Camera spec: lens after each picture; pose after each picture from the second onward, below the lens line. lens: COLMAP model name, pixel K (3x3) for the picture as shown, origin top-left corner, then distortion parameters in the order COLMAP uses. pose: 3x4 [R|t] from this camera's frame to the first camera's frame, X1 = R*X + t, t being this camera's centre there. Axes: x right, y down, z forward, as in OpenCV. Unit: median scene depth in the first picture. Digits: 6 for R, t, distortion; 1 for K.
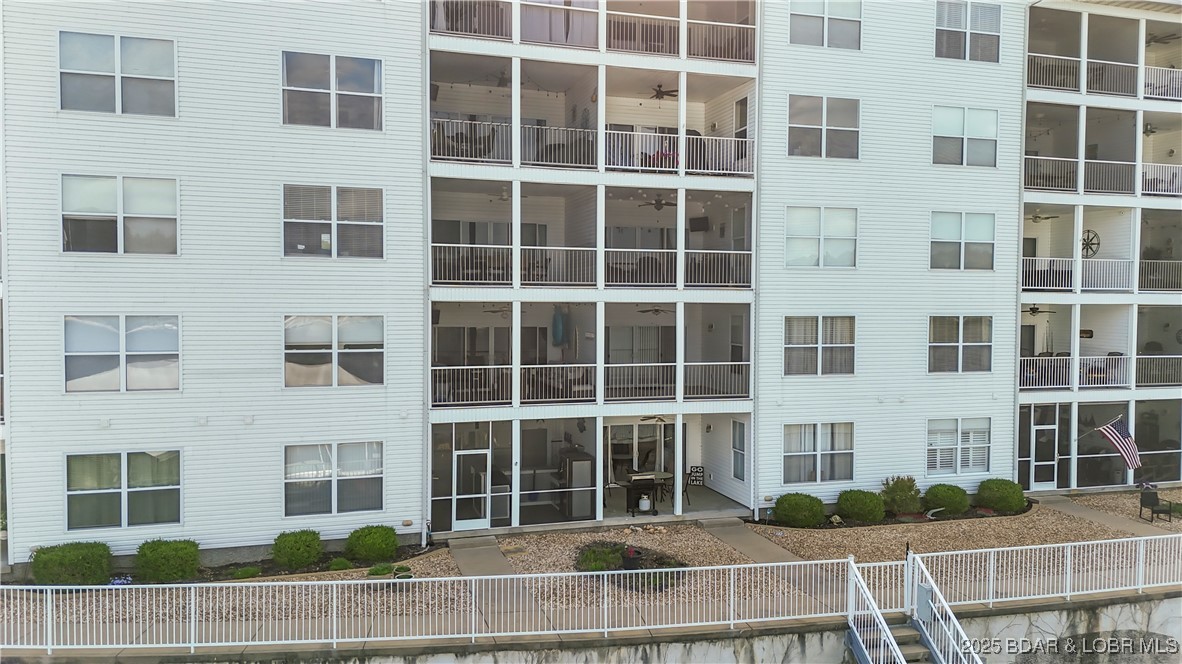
lens RADIAL K [[889.9, 0, 579.9], [0, 889.9, 340.3], [0, 0, 1]] dist [0.029457, -0.027729]
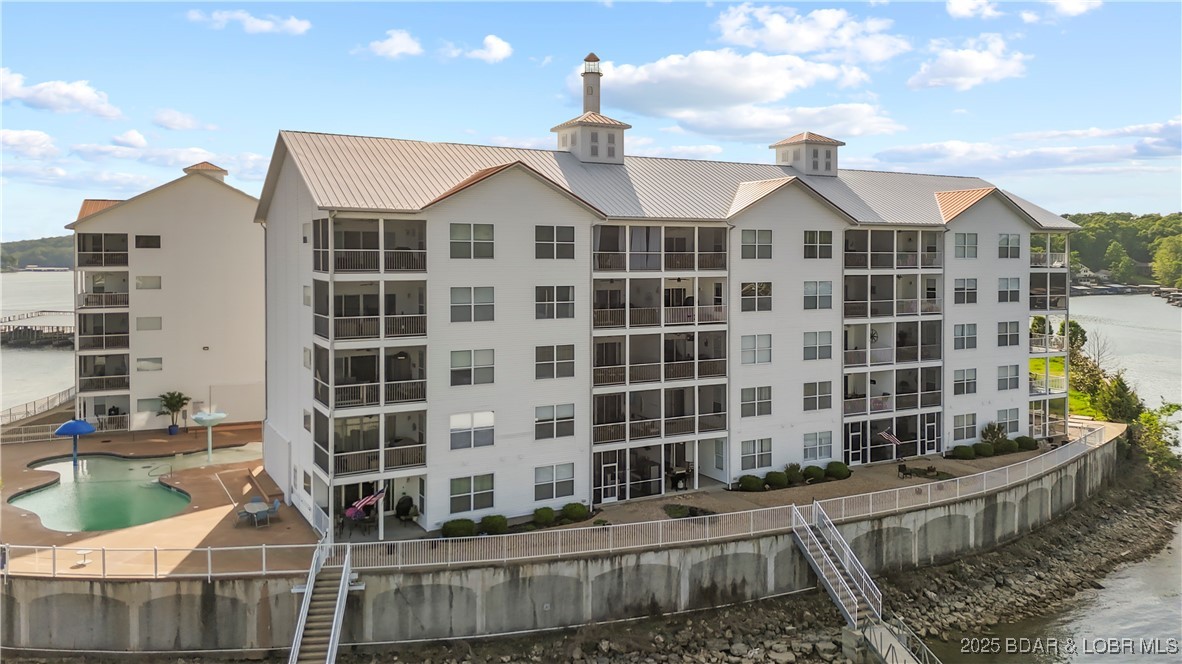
lens RADIAL K [[889.9, 0, 582.6], [0, 889.9, 279.8], [0, 0, 1]] dist [0.029457, -0.027729]
pose [[0.978023, -0.008561, 0.208320, -0.563772], [0.012855, 0.999732, -0.019268, -0.247634], [-0.208100, 0.021523, 0.977871, -0.958144]]
